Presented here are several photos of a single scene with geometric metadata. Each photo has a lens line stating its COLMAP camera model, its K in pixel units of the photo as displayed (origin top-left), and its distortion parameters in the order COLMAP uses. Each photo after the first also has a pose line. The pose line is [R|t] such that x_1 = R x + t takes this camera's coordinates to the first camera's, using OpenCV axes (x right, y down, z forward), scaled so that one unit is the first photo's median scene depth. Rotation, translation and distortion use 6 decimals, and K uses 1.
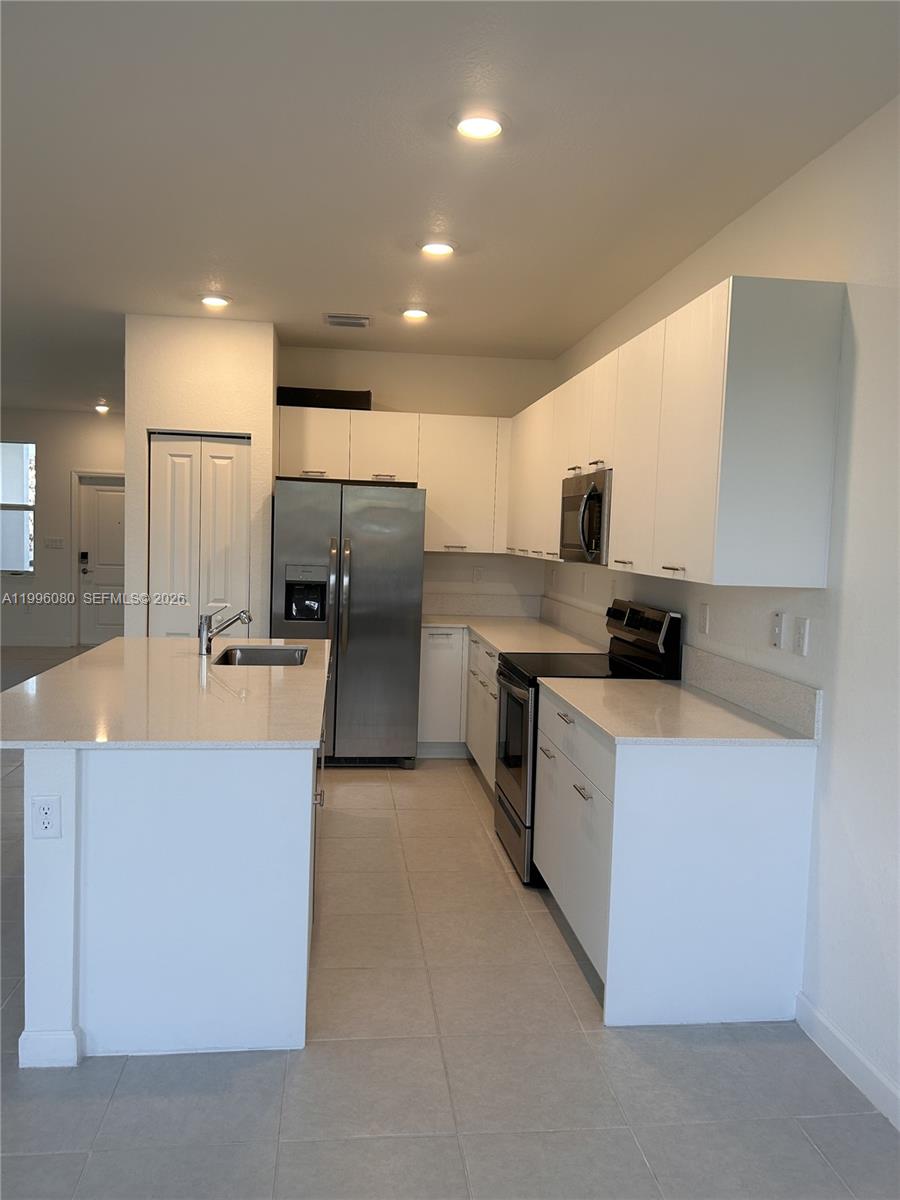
lens RADIAL K [[906.7, 0, 450.0], [0, 906.7, 600.0], [0, 0, 1]] dist [-0.000226, -0.007287]
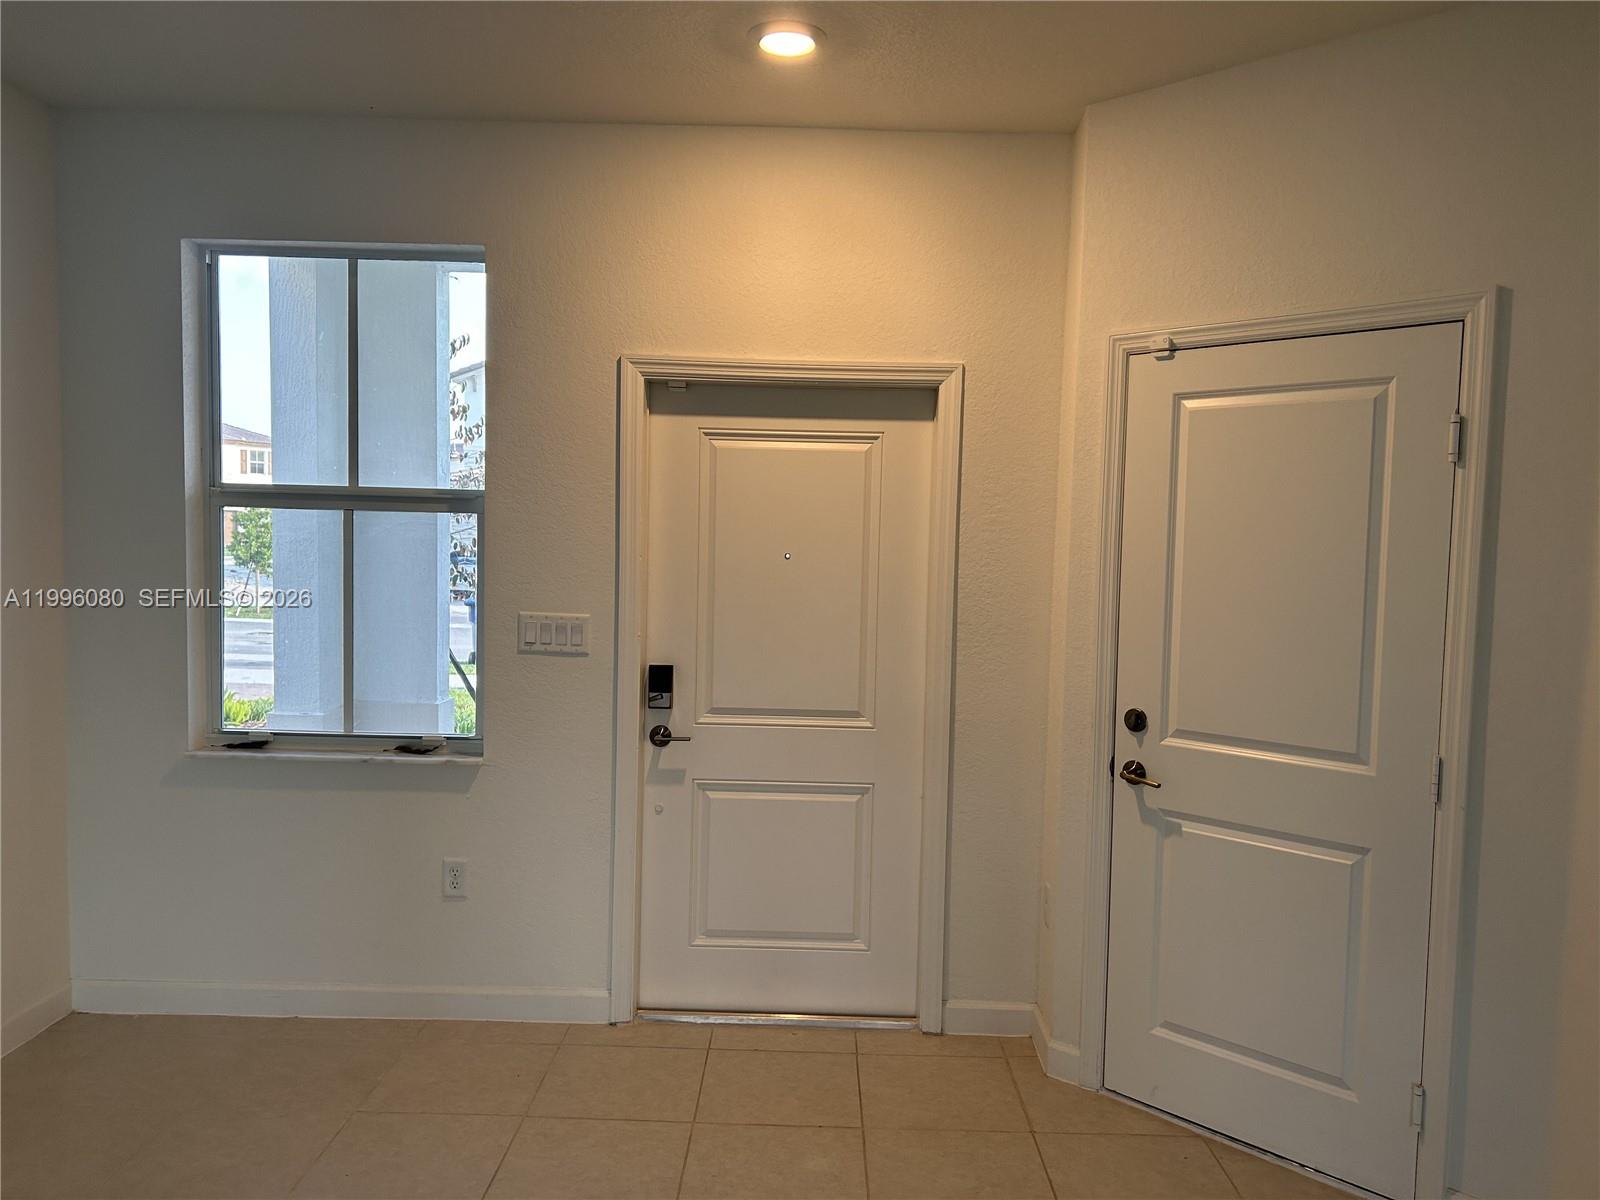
lens RADIAL K [[1225.5, 0, 811.1], [0, 1225.5, 620.8], [0, 0, 1]] dist [0.056905, -0.058944]
pose [[0.991761, 0.005337, -0.127993, -0.581556], [-0.005342, 0.999986, 0.000306, -0.123389], [0.127993, 0.000380, 0.991775, 1.200645]]
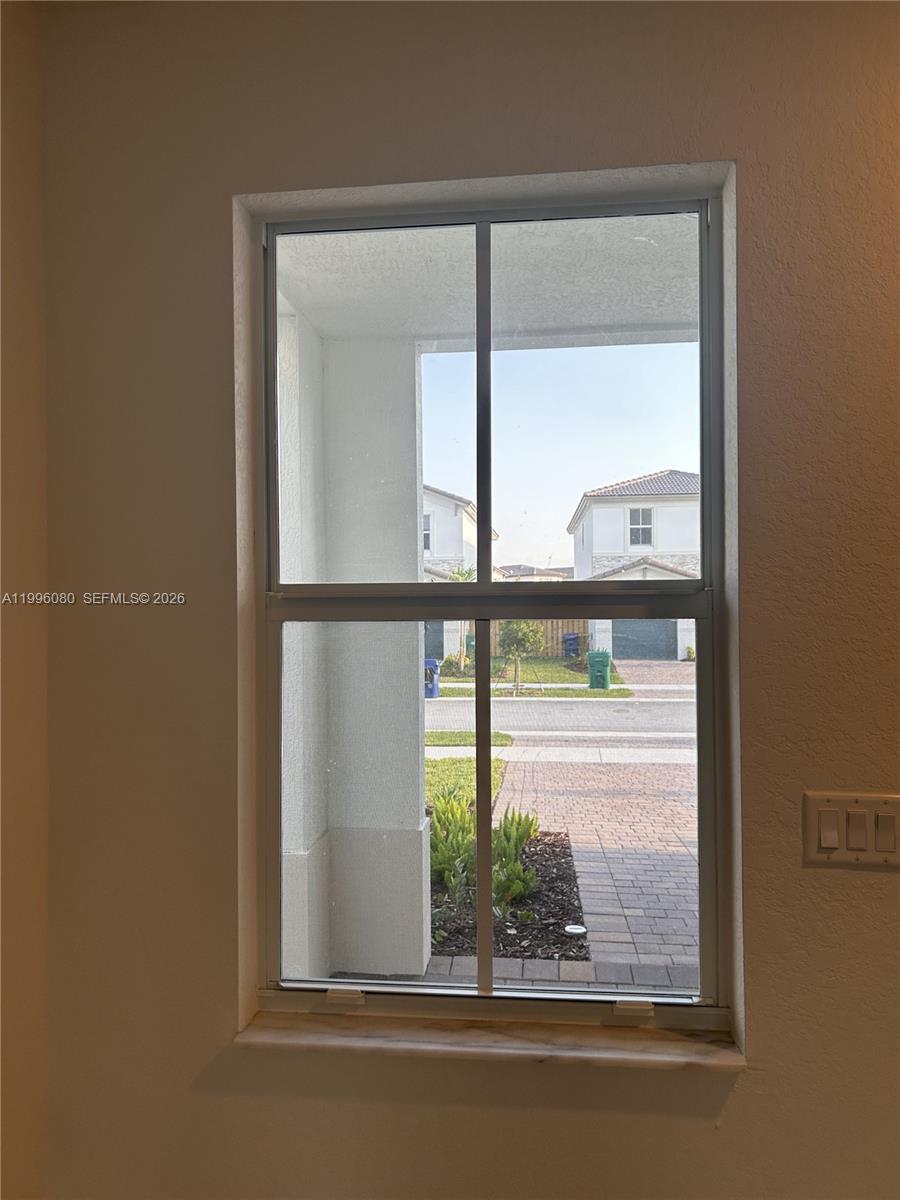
lens RADIAL K [[919.1, 0, 450.0], [0, 919.1, 600.0], [0, 0, 1]] dist [0.056905, -0.058944]
pose [[0.974204, -0.038037, -0.222440, -0.860616], [0.018230, 0.995736, -0.090431, -0.161221], [0.224932, 0.084043, 0.970743, 1.534423]]
